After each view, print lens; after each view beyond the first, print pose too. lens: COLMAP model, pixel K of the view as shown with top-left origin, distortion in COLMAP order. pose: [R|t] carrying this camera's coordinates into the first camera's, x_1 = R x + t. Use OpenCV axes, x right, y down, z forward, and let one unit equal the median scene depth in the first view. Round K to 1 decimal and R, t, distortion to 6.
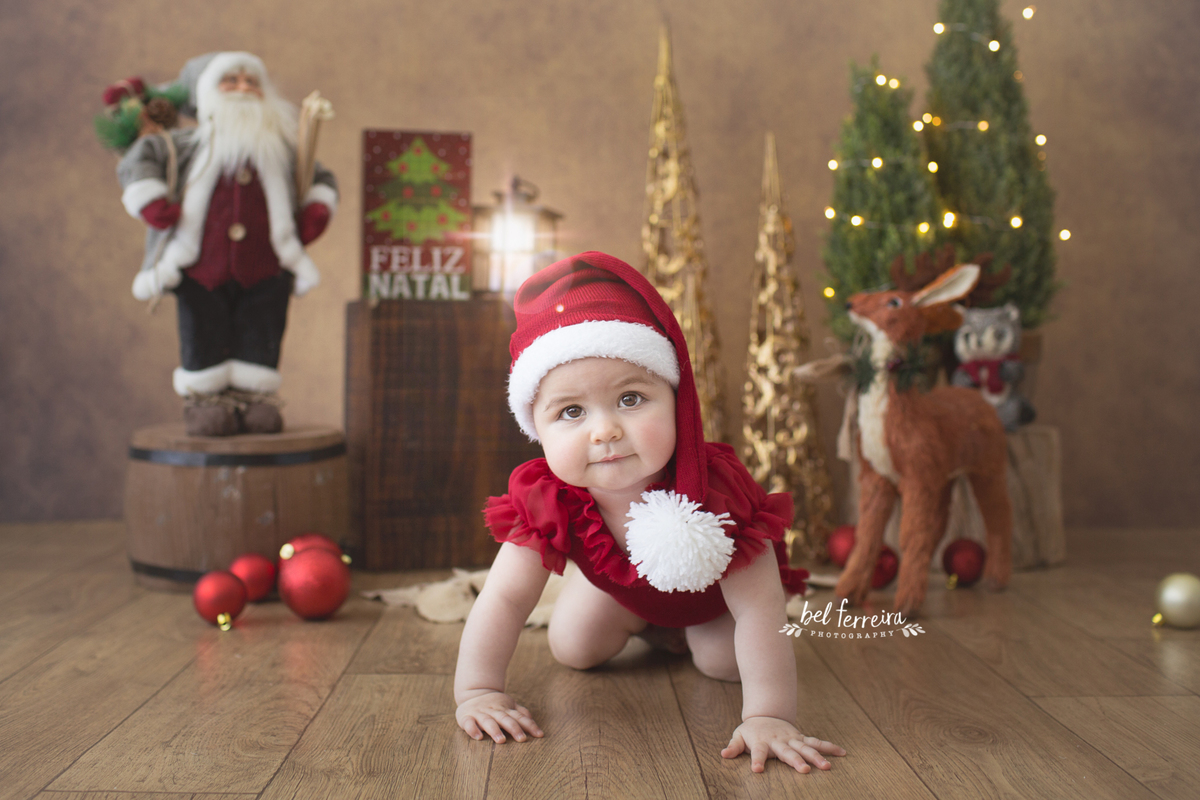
lens RADIAL K [[1364.7, 0, 574.2], [0, 1364.7, 326.7], [0, 0, 1]] dist [-0.061714, 0.021888]
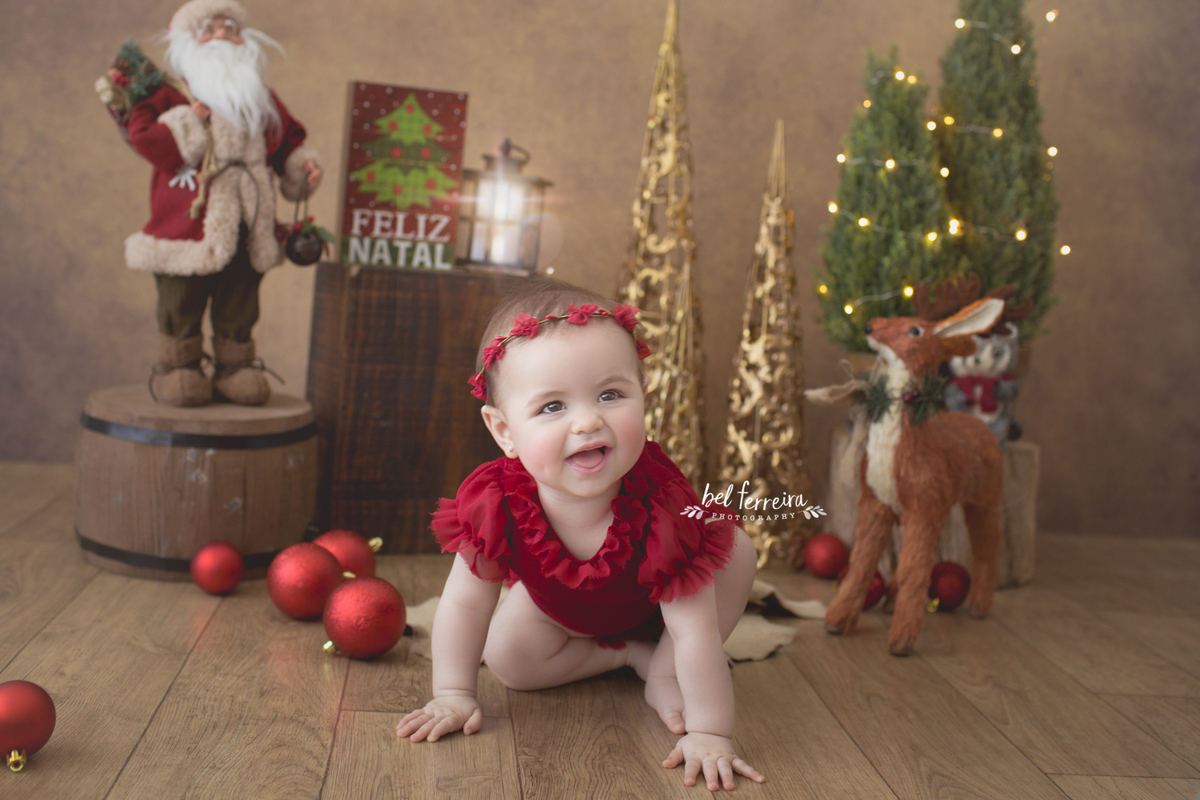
lens RADIAL K [[1395.1, 0, 598.6], [0, 1395.1, 327.3], [0, 0, 1]] dist [-0.098975, 0.168170]
pose [[0.992281, 0.072410, 0.100675, -0.071879], [-0.080319, 0.993802, 0.076855, -0.064156], [-0.094486, -0.084348, 0.991947, 0.035579]]
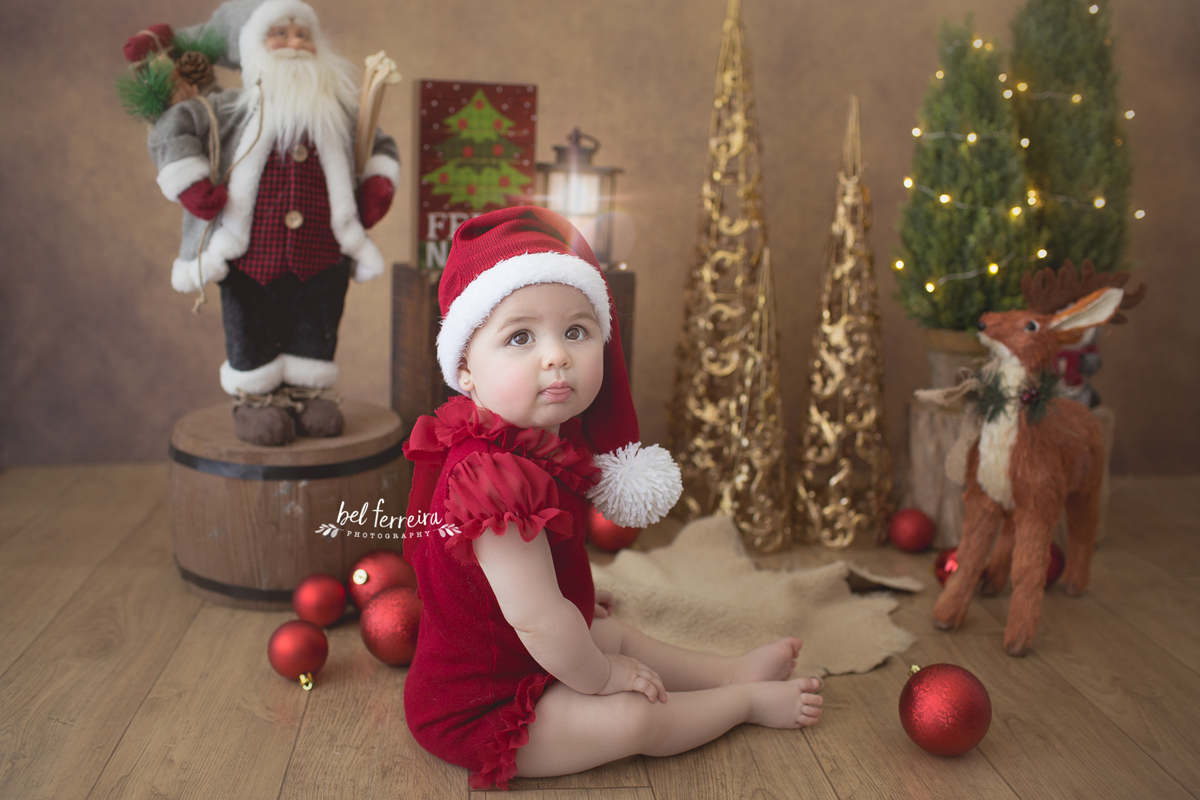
lens RADIAL K [[1155.7, 0, 600.0], [0, 1155.7, 400.0], [0, 0, 1]] dist [-0.078631, 0.069637]
pose [[0.995240, 0.010522, 0.096881, -0.106943], [-0.030805, 0.977144, 0.210337, -0.100880], [-0.092454, -0.212320, 0.972817, 0.215069]]
